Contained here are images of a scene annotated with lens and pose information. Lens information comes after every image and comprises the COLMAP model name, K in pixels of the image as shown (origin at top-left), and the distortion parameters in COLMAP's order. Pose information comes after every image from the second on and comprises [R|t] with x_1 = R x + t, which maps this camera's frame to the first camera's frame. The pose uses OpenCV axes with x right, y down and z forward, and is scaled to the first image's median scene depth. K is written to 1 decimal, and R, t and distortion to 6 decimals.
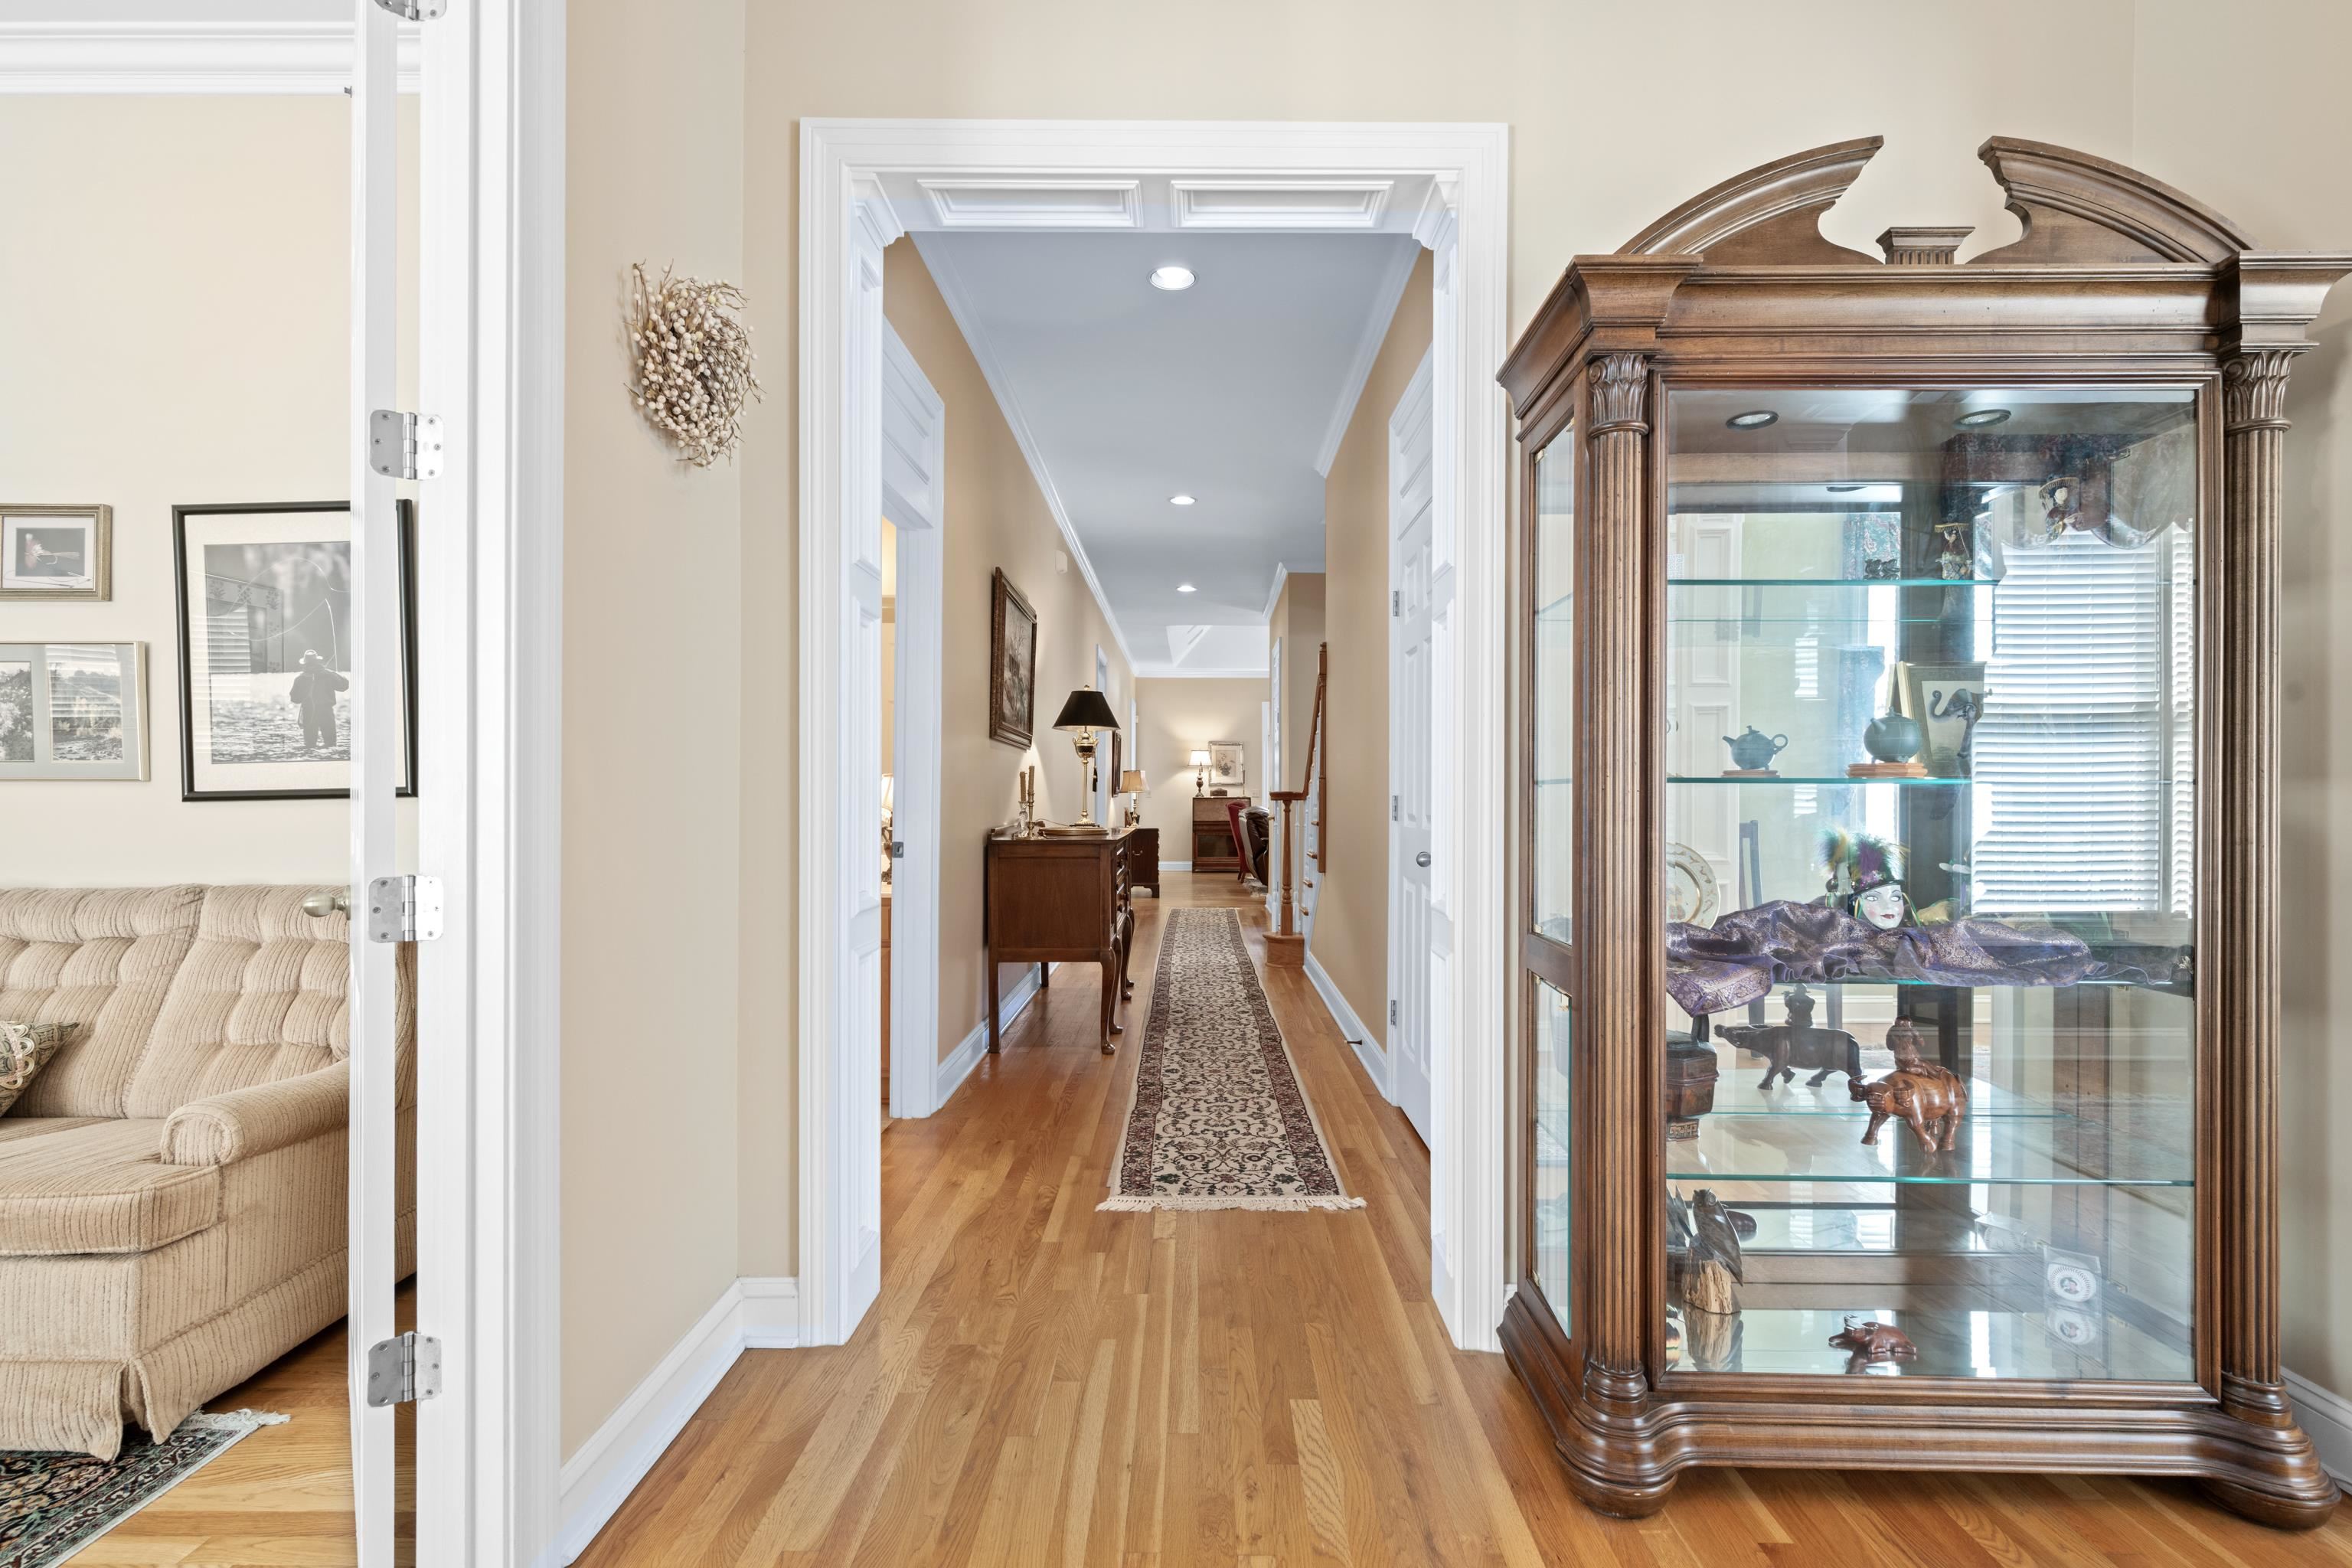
lens RADIAL K [[1056.7, 0, 1193.6], [0, 1056.7, 789.6], [0, 0, 1]] dist [0.005054, -0.000786]
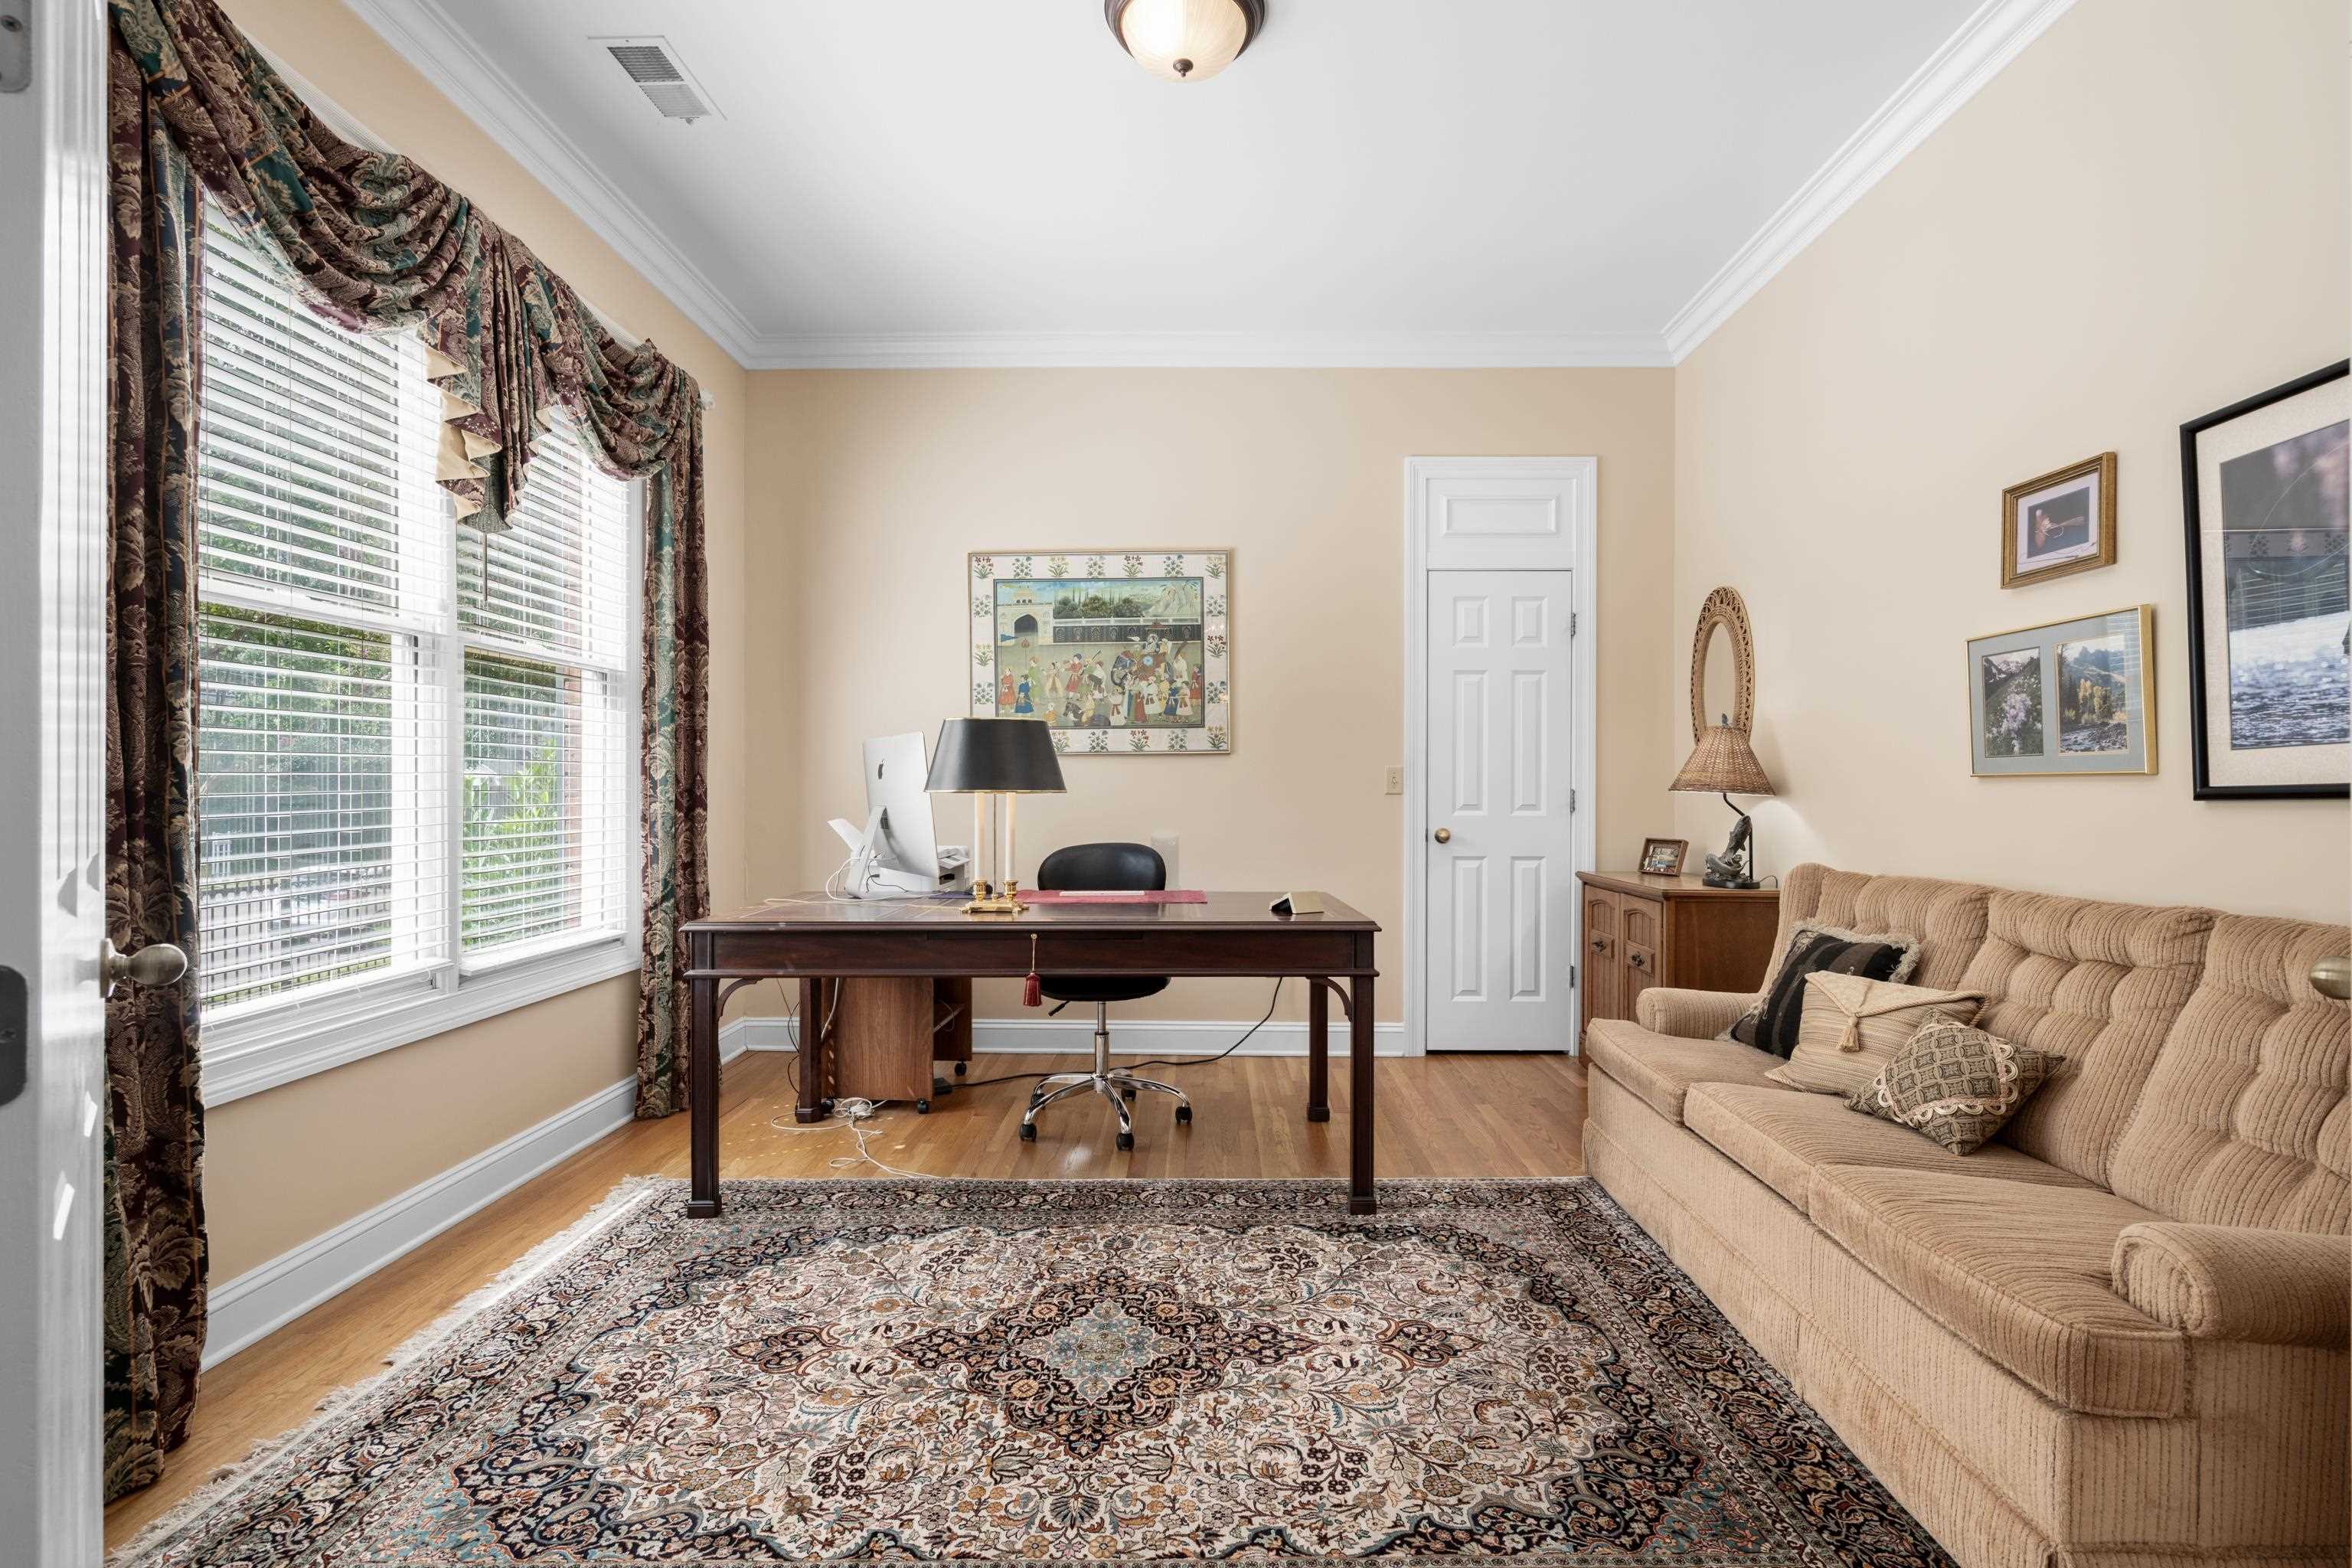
lens RADIAL K [[1056.7, 0, 1193.6], [0, 1056.7, 789.6], [0, 0, 1]] dist [0.005054, -0.000786]
pose [[-0.005336, 0.000512, -0.999986, -0.178846], [0.008069, 0.999967, 0.000469, -0.002665], [0.999953, -0.008067, -0.005340, 0.286256]]
